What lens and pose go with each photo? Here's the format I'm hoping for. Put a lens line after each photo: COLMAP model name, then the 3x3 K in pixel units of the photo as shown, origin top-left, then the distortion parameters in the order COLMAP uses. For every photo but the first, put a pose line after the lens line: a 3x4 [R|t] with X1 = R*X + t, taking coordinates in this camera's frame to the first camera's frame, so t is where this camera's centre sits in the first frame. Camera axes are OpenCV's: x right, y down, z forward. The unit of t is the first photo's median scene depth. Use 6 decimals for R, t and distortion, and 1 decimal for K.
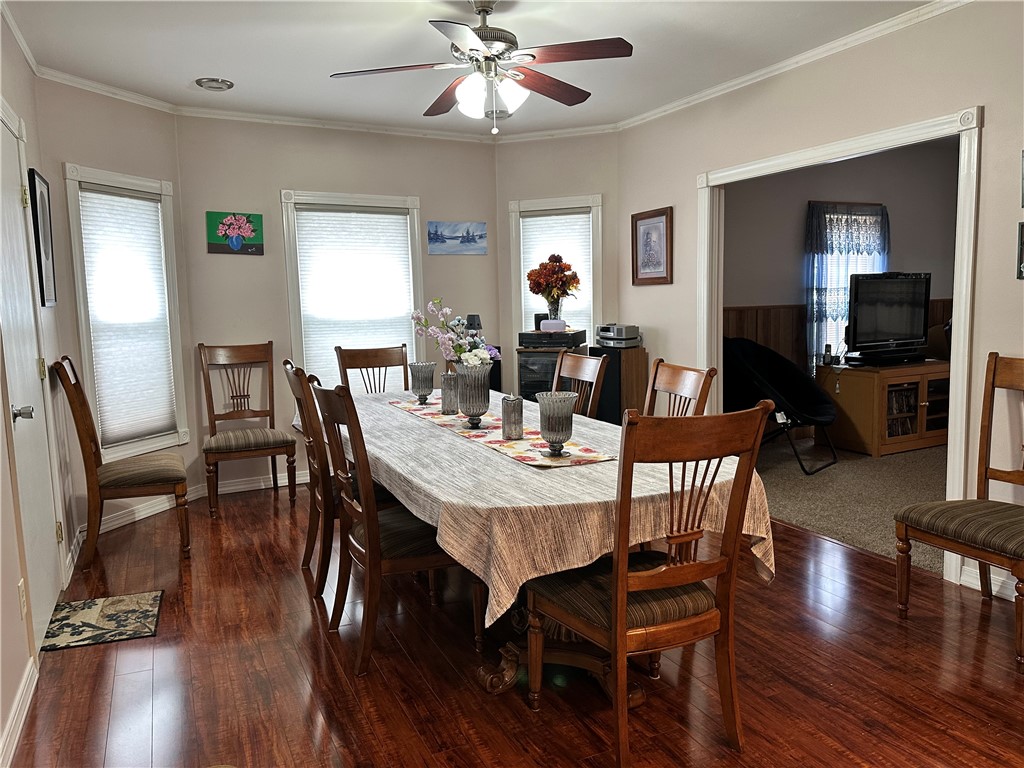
lens RADIAL K [[722.5, 0, 517.8], [0, 722.5, 390.8], [0, 0, 1]] dist [0.080351, -0.100593]
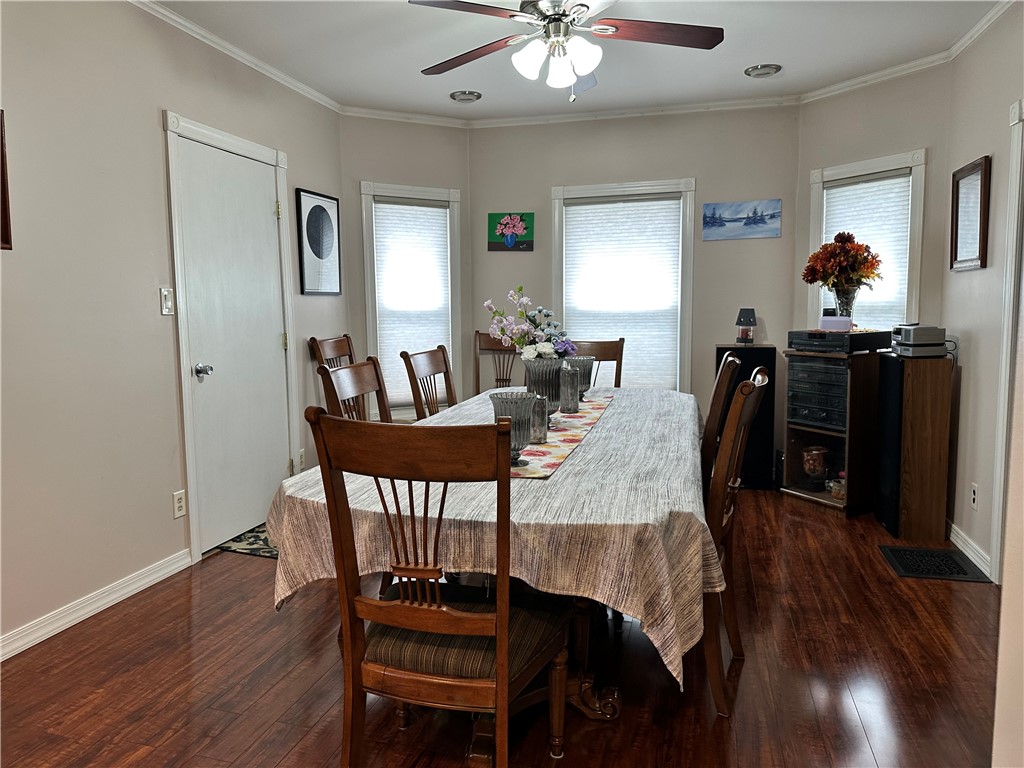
lens RADIAL K [[722.5, 0, 503.5], [0, 722.5, 393.8], [0, 0, 1]] dist [0.080351, -0.100593]
pose [[0.747420, 0.092195, -0.657924, 0.337390], [-0.087178, 0.995371, 0.040446, -0.016684], [0.658607, 0.027126, 0.751998, 0.182961]]
